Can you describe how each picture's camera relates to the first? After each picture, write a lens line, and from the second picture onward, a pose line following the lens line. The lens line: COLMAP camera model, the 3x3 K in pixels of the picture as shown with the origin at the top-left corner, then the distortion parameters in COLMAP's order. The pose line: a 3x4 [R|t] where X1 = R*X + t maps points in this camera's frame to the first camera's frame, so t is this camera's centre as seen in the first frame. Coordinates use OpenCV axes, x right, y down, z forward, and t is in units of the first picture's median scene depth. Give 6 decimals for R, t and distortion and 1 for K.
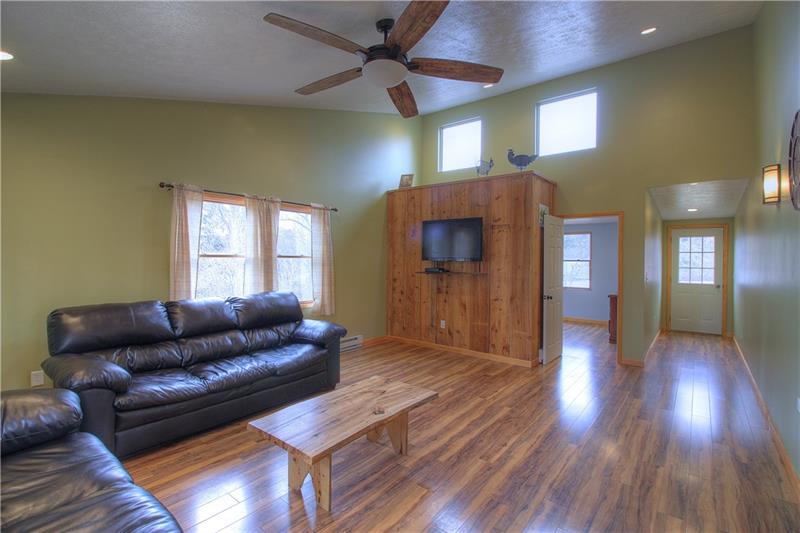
lens RADIAL K [[369.3, 0, 403.1], [0, 369.3, 260.8], [0, 0, 1]] dist [-0.000384, -0.000303]
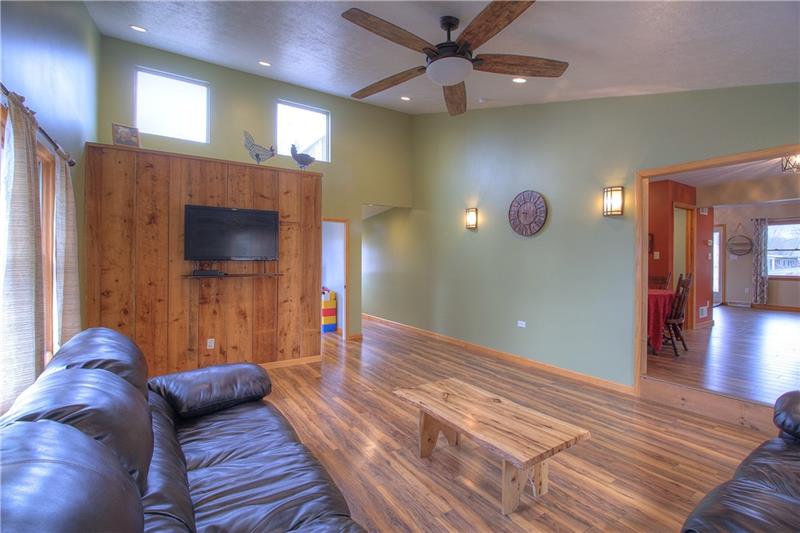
lens RADIAL K [[369.3, 0, 403.1], [0, 369.3, 260.8], [0, 0, 1]] dist [-0.000384, -0.000303]
pose [[0.316355, -0.014371, 0.948532, -0.571810], [0.006177, 0.999895, 0.013089, -0.008422], [-0.948621, 0.001718, 0.316411, 0.445065]]
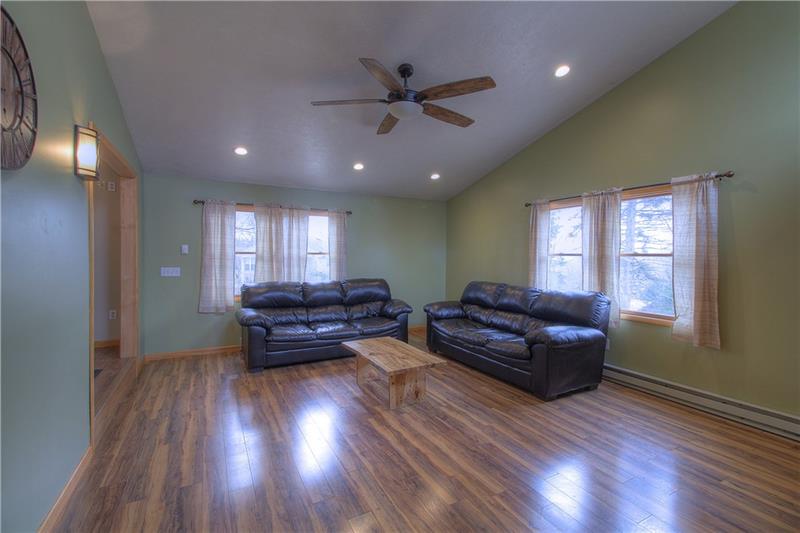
lens RADIAL K [[369.3, 0, 403.1], [0, 369.3, 260.8], [0, 0, 1]] dist [-0.000384, -0.000303]
pose [[-0.402679, 0.005992, -0.915322, 0.623763], [-0.015749, 0.999785, 0.013473, -0.000837], [0.915206, 0.019841, -0.402498, 0.840152]]
